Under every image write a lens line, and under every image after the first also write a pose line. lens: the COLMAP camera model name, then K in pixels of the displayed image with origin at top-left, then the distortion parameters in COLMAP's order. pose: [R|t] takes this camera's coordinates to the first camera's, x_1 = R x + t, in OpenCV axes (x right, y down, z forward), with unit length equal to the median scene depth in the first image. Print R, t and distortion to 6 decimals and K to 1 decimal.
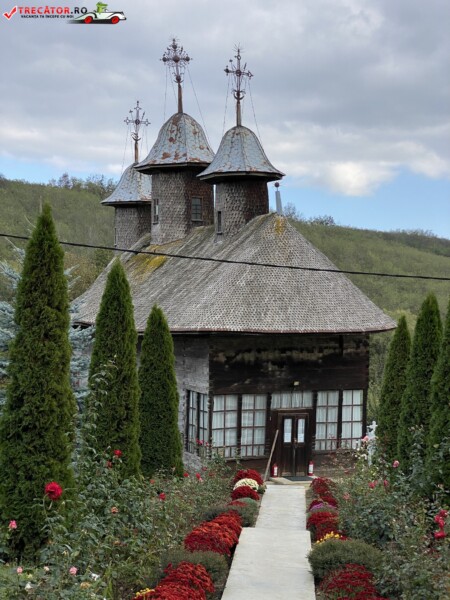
lens RADIAL K [[886.7, 0, 243.4], [0, 886.7, 314.6], [0, 0, 1]] dist [-0.029334, 0.782057]
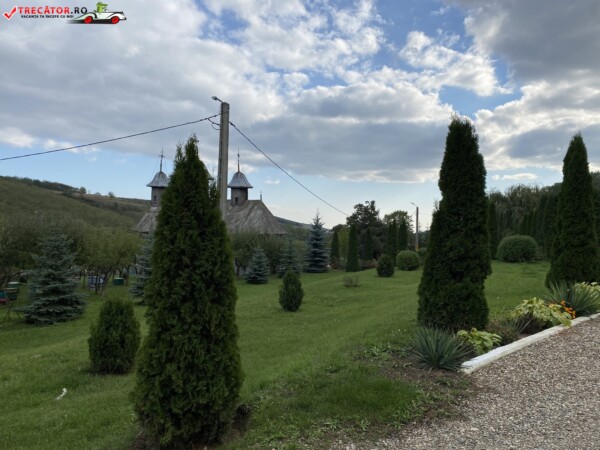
lens RADIAL K [[447.8, 0, 300.0], [0, 447.8, 225.0], [0, 0, 1]] dist [0.058455, -0.001797]
pose [[0.659725, -0.008008, 0.751465, -1.230526], [-0.003390, 0.999901, 0.013631, -0.041758], [-0.751500, -0.011540, 0.659633, -0.304076]]
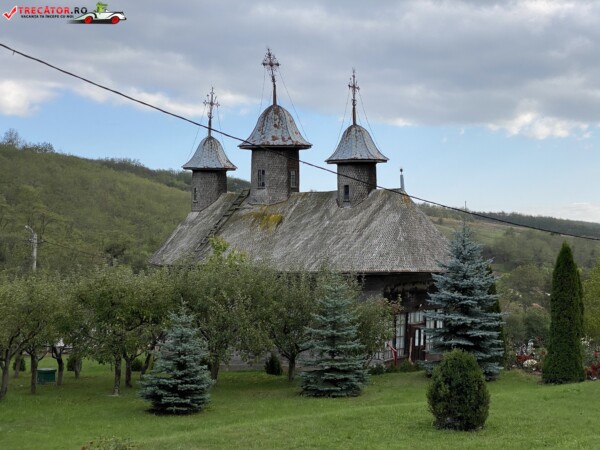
lens RADIAL K [[886.7, 0, 300.0], [0, 886.7, 225.0], [0, 0, 1]] dist [-0.029334, 0.782057]
pose [[0.912235, -0.001097, 0.409666, -0.731425], [0.007798, 0.999862, -0.014686, -0.036812], [-0.409593, 0.016591, 0.912117, -0.270902]]
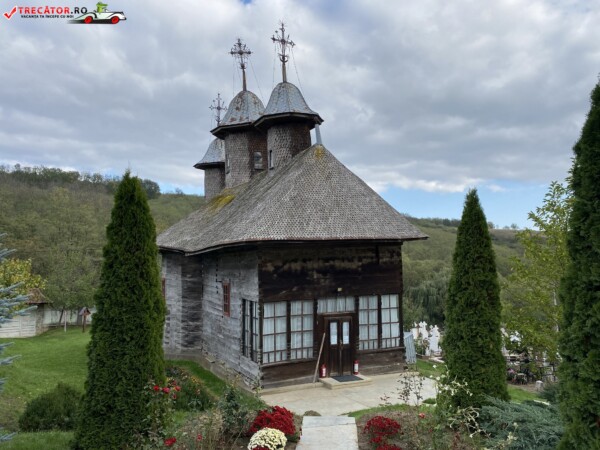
lens RADIAL K [[453.9, 0, 300.5], [0, 453.9, 221.6], [0, 0, 1]] dist [0.071027, -0.094498]
pose [[0.999096, -0.036499, -0.021796, 0.026187], [0.034428, 0.995452, -0.088824, 0.041619], [0.024939, 0.087993, 0.995809, 0.423509]]
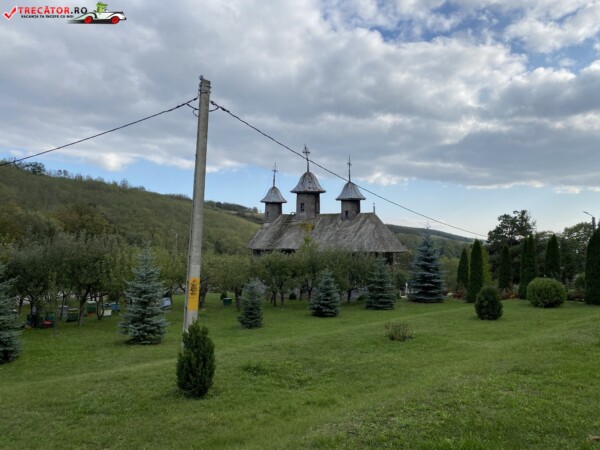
lens RADIAL K [[451.1, 0, 298.7], [0, 451.1, 214.7], [0, 0, 1]] dist [0.091307, -0.000296]
pose [[0.880766, 0.014722, 0.473323, -0.959466], [0.007208, 0.998984, -0.044485, -0.041599], [-0.473497, 0.042593, 0.879765, -0.266240]]
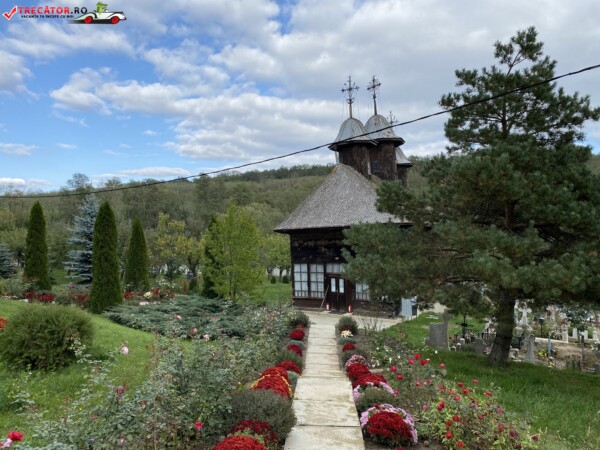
lens RADIAL K [[447.8, 0, 300.0], [0, 447.8, 225.0], [0, 0, 1]] dist [0.058455, -0.001797]
pose [[0.564442, -0.052344, -0.823811, 0.756394], [0.026492, 0.998622, -0.045301, 0.049644], [0.825048, 0.003745, 0.565051, 0.437143]]
